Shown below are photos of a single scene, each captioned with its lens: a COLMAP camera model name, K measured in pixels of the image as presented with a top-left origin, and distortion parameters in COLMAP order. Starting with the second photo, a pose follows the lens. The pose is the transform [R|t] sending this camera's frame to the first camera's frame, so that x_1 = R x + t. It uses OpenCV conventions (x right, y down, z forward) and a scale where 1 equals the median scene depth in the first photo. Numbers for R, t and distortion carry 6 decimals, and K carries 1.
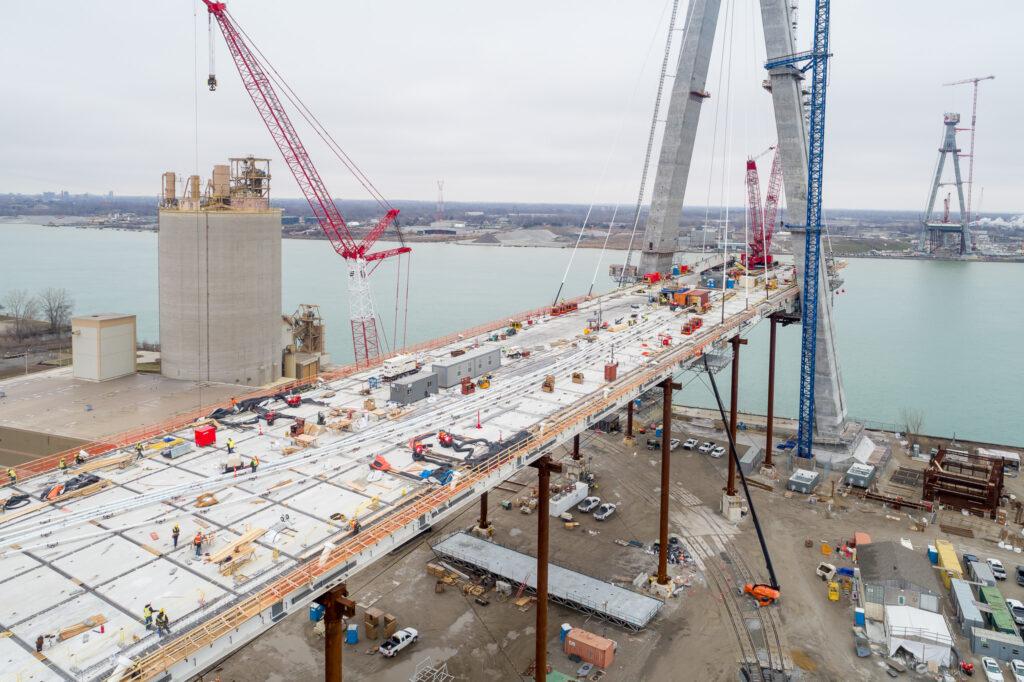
lens RADIAL K [[722.2, 0, 548.9], [0, 722.2, 243.6], [0, 0, 1]] dist [0.002252, 0.001234]
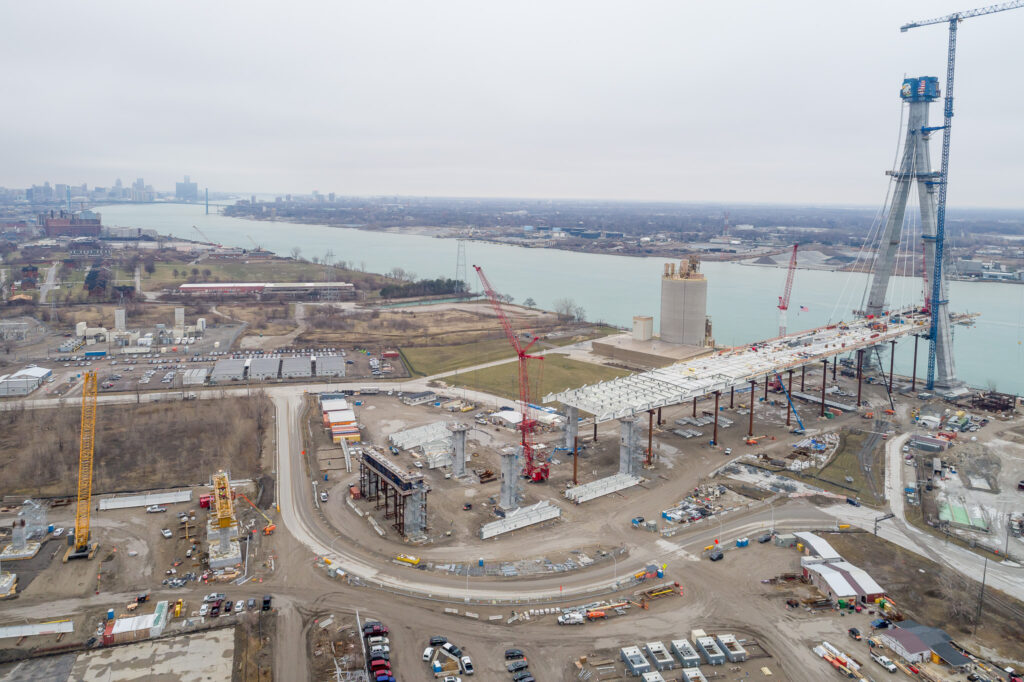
lens RADIAL K [[739.9, 0, 483.2], [0, 739.9, 255.5], [0, 0, 1]] dist [-0.002097, 0.002660]
pose [[0.911865, 0.032338, -0.409214, -0.008270], [-0.022552, 0.999333, 0.028718, -0.043850], [0.409869, -0.016958, 0.911987, -0.398619]]
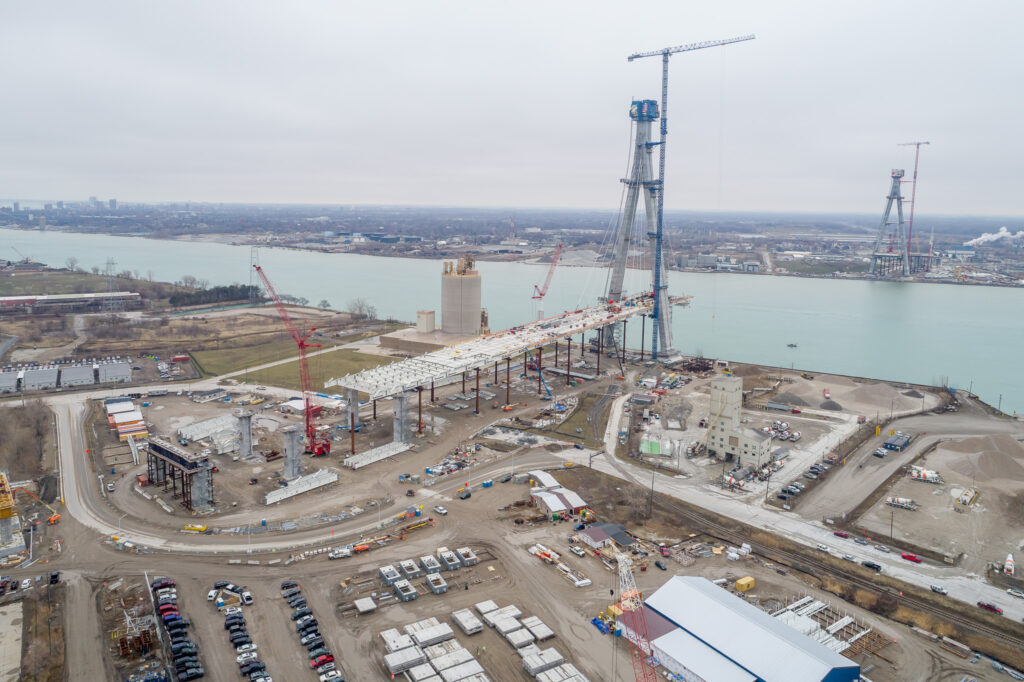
lens RADIAL K [[731.4, 0, 490.8], [0, 731.4, 296.9], [0, 0, 1]] dist [-0.002199, 0.006976]
pose [[0.988573, 0.015662, -0.149929, 0.022112], [-0.004605, 0.997261, 0.073813, -0.040938], [0.150674, -0.072279, 0.985938, -0.434314]]
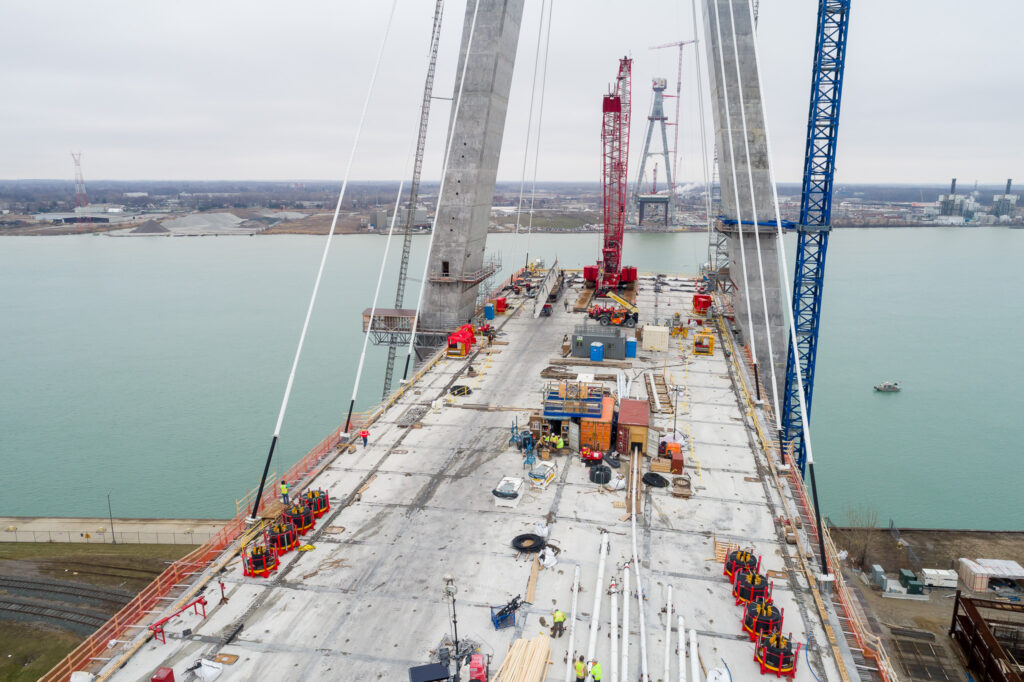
lens RADIAL K [[725.4, 0, 496.0], [0, 725.4, 340.9], [0, 0, 1]] dist [0.001476, -0.000968]
pose [[0.941203, -0.089490, 0.325772, 0.001812], [0.034761, 0.984813, 0.170103, -0.006518], [-0.336047, -0.148777, 0.930020, 0.110626]]
